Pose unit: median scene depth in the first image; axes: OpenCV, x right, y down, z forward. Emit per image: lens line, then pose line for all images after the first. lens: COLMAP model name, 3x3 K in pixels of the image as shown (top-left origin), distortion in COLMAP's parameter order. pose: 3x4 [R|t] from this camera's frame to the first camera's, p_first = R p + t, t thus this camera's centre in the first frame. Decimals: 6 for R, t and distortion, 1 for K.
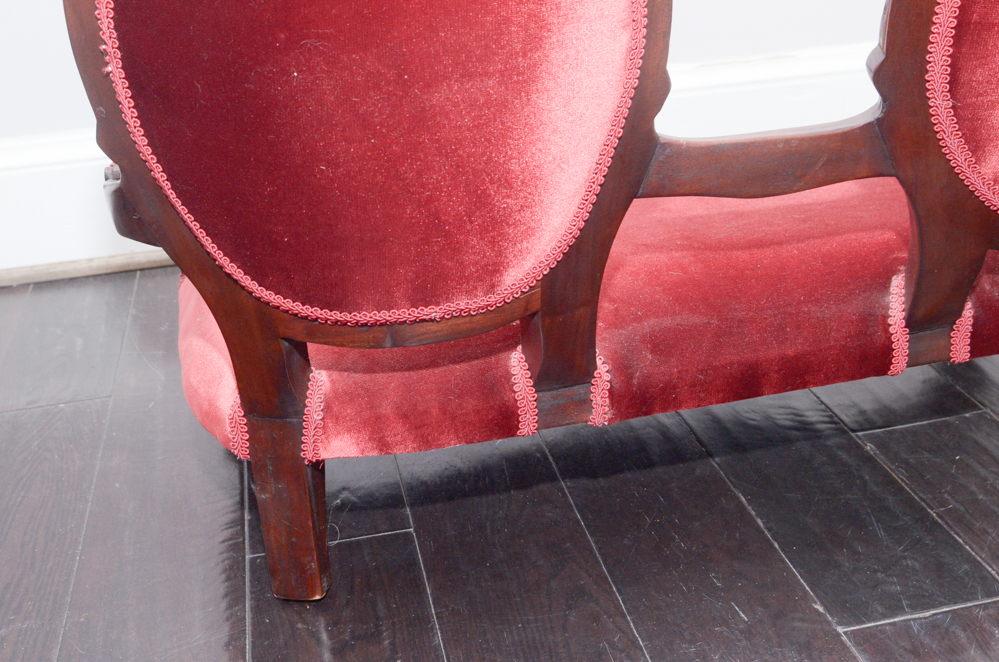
lens RADIAL K [[1153.5, 0, 499.3], [0, 1153.5, 331.9], [0, 0, 1]] dist [-0.027157, 0.000000]
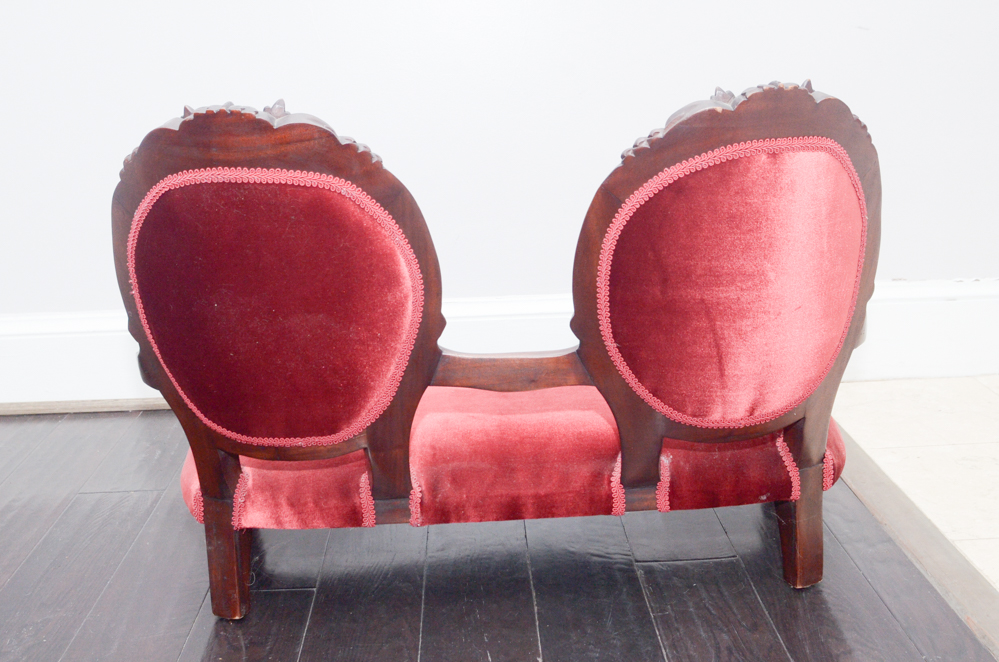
lens RADIAL K [[1123.0, 0, 499.8], [0, 1123.0, 329.9], [0, 0, 1]] dist [-0.028732, 0.000000]
pose [[0.984774, 0.076849, -0.155934, 0.428207], [-0.099646, 0.984535, -0.144088, 0.026612], [0.142449, 0.157433, 0.977202, -0.545347]]
